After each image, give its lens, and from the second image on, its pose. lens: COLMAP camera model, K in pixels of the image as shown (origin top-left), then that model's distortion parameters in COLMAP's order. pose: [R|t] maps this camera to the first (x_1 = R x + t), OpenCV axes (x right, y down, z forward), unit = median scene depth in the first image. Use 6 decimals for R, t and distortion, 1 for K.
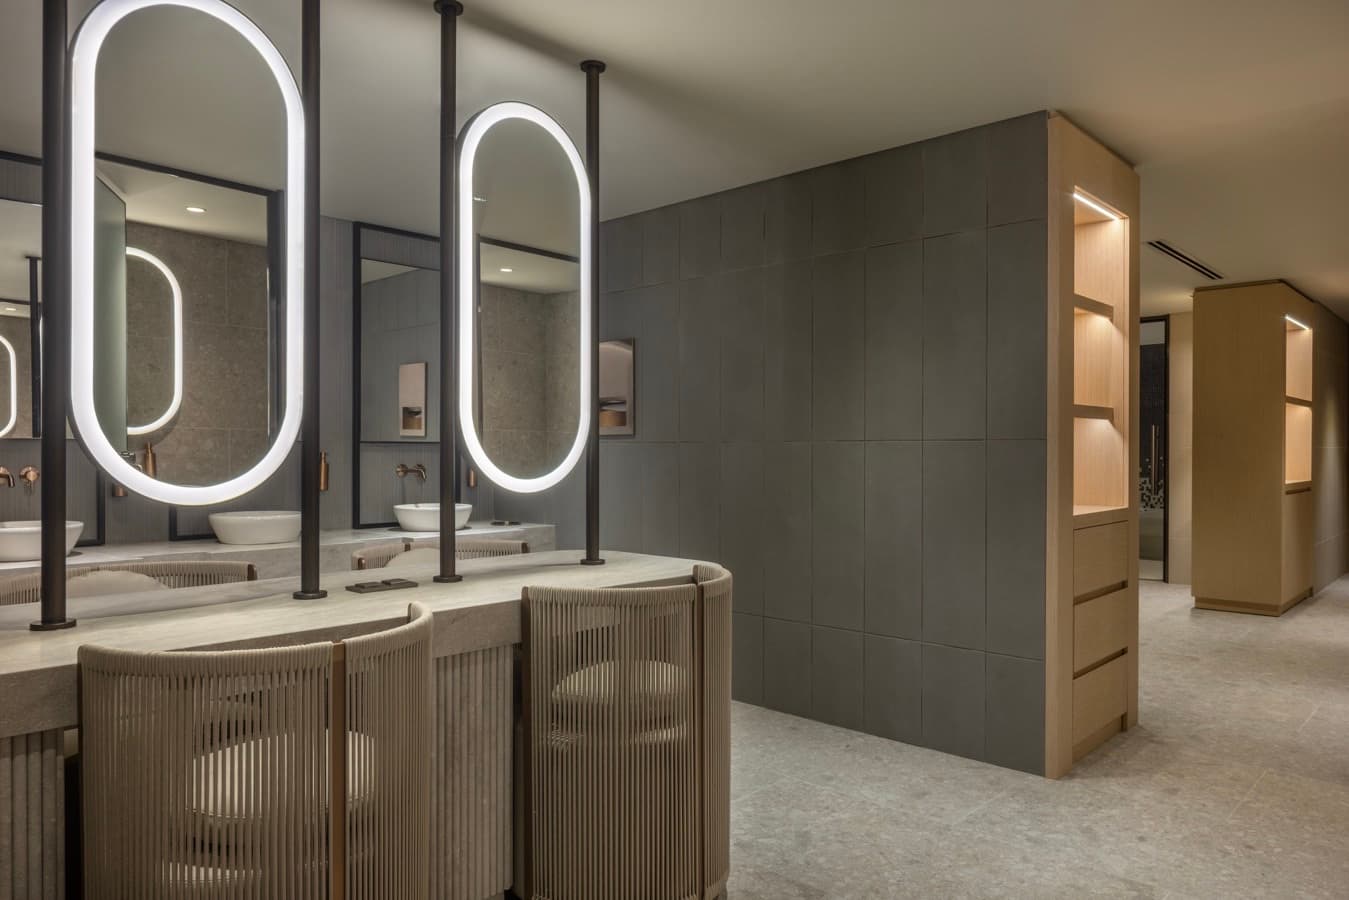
lens RADIAL K [[907.7, 0, 661.0], [0, 907.7, 455.6], [0, 0, 1]] dist [-0.002966, -0.000225]
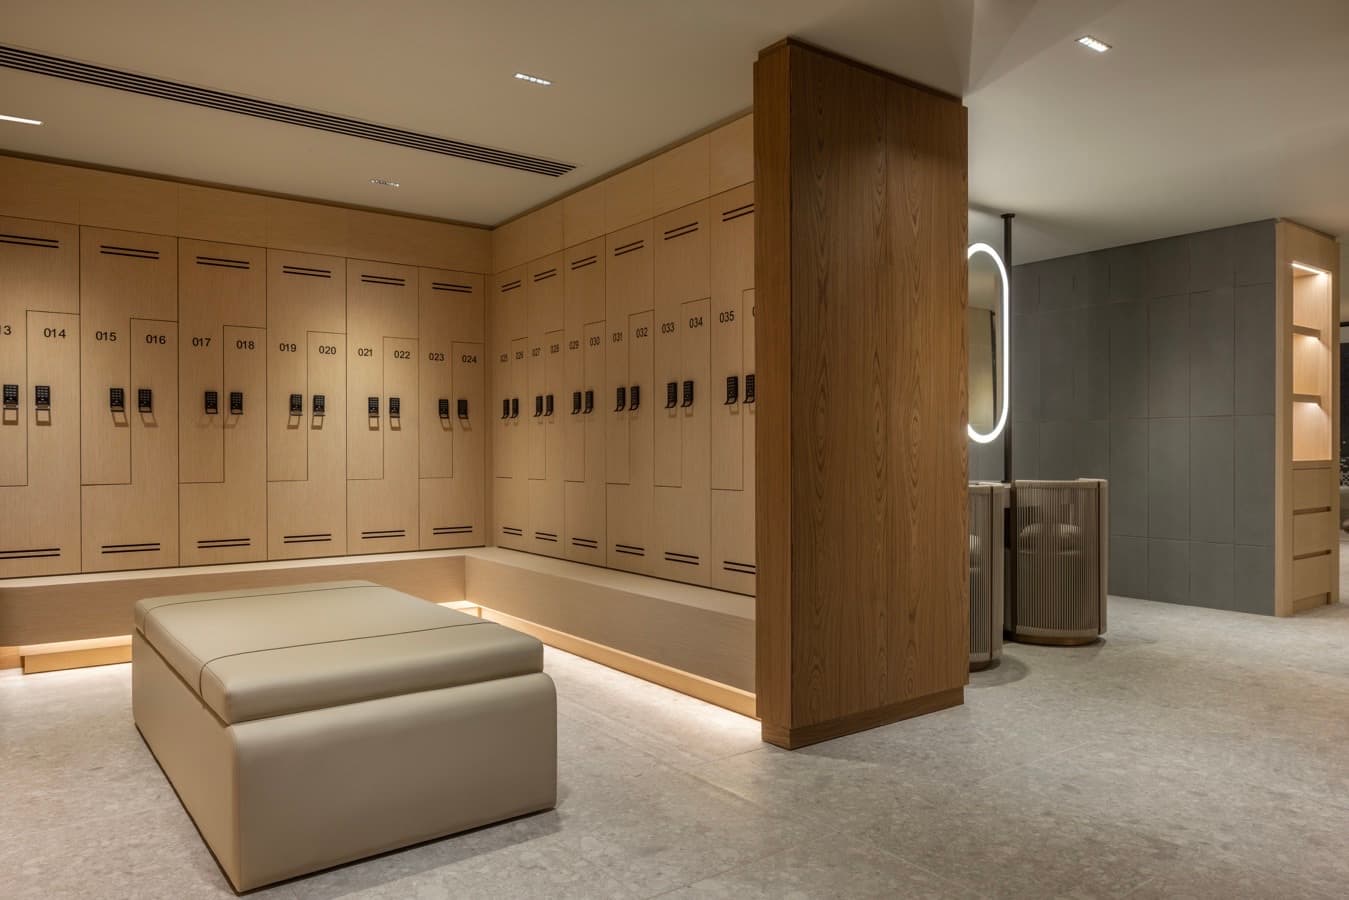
lens RADIAL K [[907.7, 0, 661.0], [0, 907.7, 455.6], [0, 0, 1]] dist [-0.002966, -0.000225]
pose [[0.984716, -0.001578, -0.174158, -0.368899], [0.001208, 0.999997, -0.002229, 0.055979], [0.174161, 0.001984, 0.984715, -0.778118]]
